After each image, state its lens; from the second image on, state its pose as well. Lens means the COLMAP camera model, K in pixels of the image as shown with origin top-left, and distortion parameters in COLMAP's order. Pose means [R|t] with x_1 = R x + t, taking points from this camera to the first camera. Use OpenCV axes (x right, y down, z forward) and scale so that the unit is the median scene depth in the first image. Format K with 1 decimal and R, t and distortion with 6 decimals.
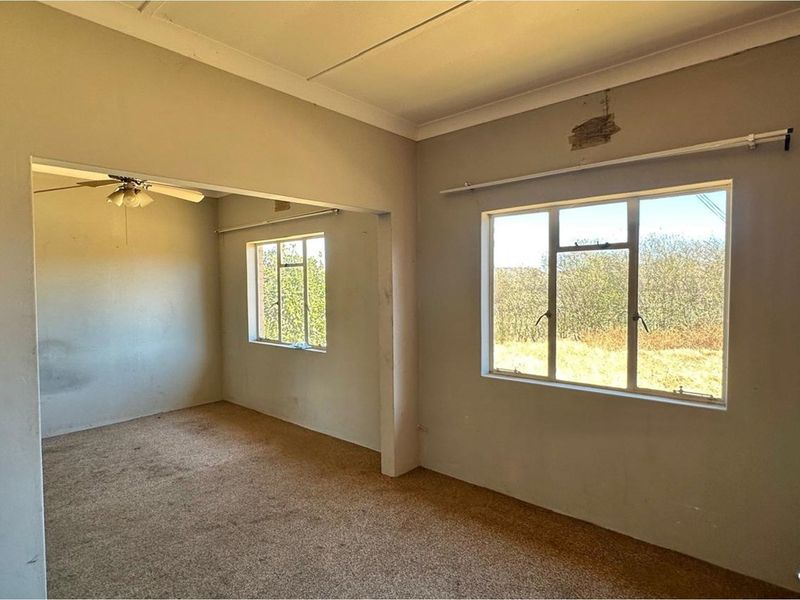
lens RADIAL K [[446.8, 0, 399.7], [0, 446.8, 302.4], [0, 0, 1]] dist [-0.000701, 0.000024]
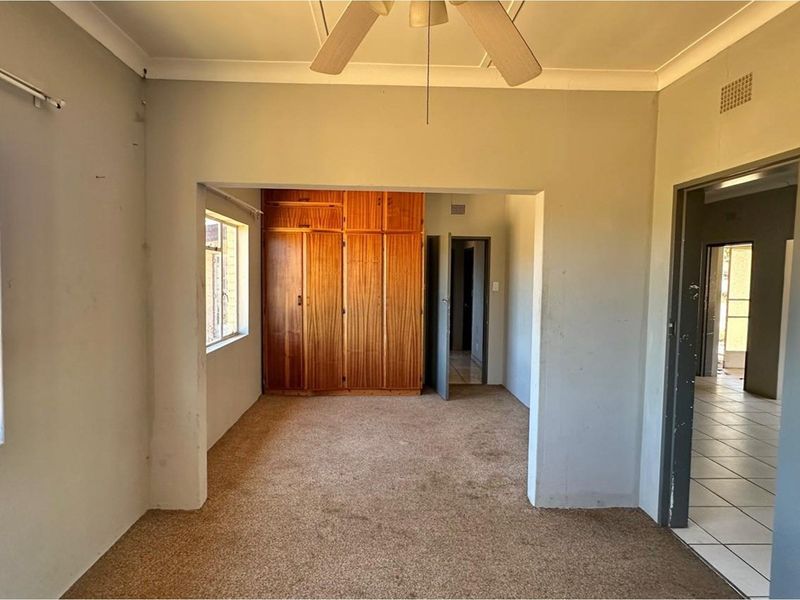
lens RADIAL K [[446.8, 0, 399.7], [0, 446.8, 302.4], [0, 0, 1]] dist [-0.000701, 0.000024]
pose [[-0.693156, -0.050380, 0.719025, -1.004202], [0.011700, 0.996636, 0.081110, -0.055322], [-0.720693, 0.064634, -0.690235, 1.509877]]
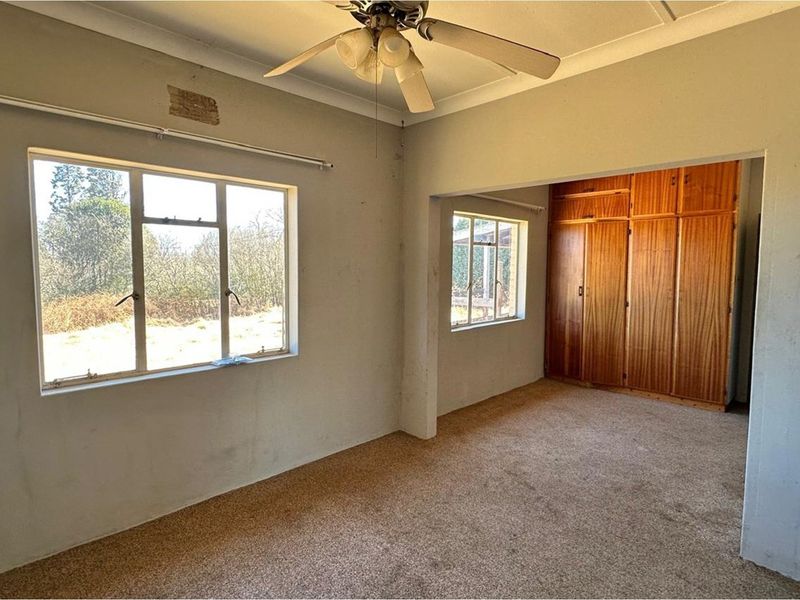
lens RADIAL K [[449.9, 0, 401.6], [0, 449.9, 300.1], [0, 0, 1]] dist [0.003931, 0.001446]
pose [[0.055594, -0.074964, 0.995635, -1.301128], [0.026598, 0.996935, 0.073577, -0.038254], [-0.998099, 0.022391, 0.057417, 1.176868]]
